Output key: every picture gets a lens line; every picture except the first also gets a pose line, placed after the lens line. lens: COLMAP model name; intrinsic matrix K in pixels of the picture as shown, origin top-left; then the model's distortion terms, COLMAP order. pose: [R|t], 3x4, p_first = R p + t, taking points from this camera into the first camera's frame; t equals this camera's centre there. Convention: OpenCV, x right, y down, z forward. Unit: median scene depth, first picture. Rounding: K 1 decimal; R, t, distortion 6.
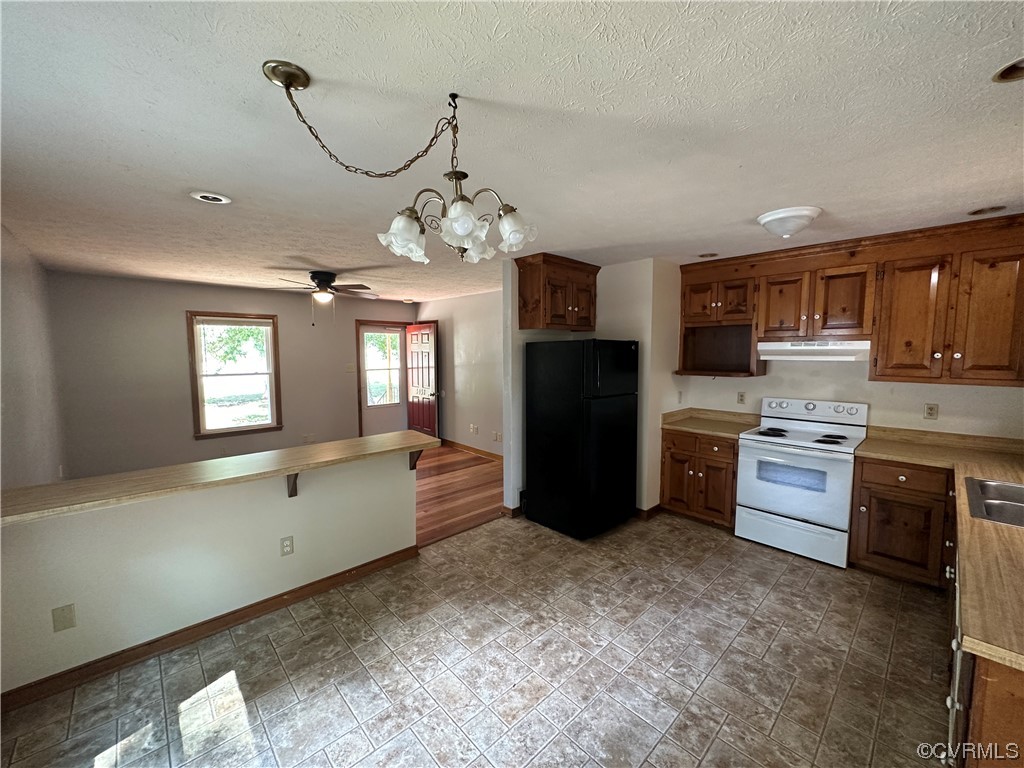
lens RADIAL K [[410.0, 0, 511.9], [0, 410.0, 383.5], [0, 0, 1]] dist [0.000259, 0.000163]
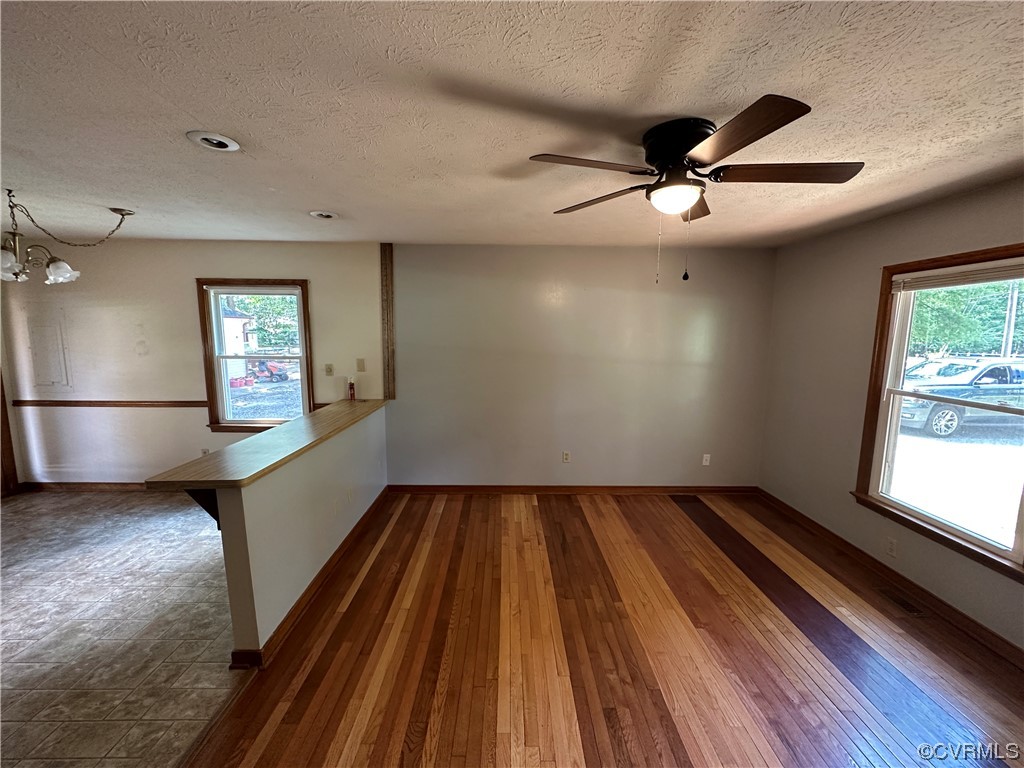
lens RADIAL K [[410.0, 0, 512.0], [0, 410.0, 384.3], [0, 0, 1]] dist [0.000259, 0.000163]
pose [[-0.673560, 0.087153, -0.733976, -0.122497], [-0.072290, 0.980495, 0.182765, -0.189555], [0.735589, 0.176163, -0.654122, 2.122347]]
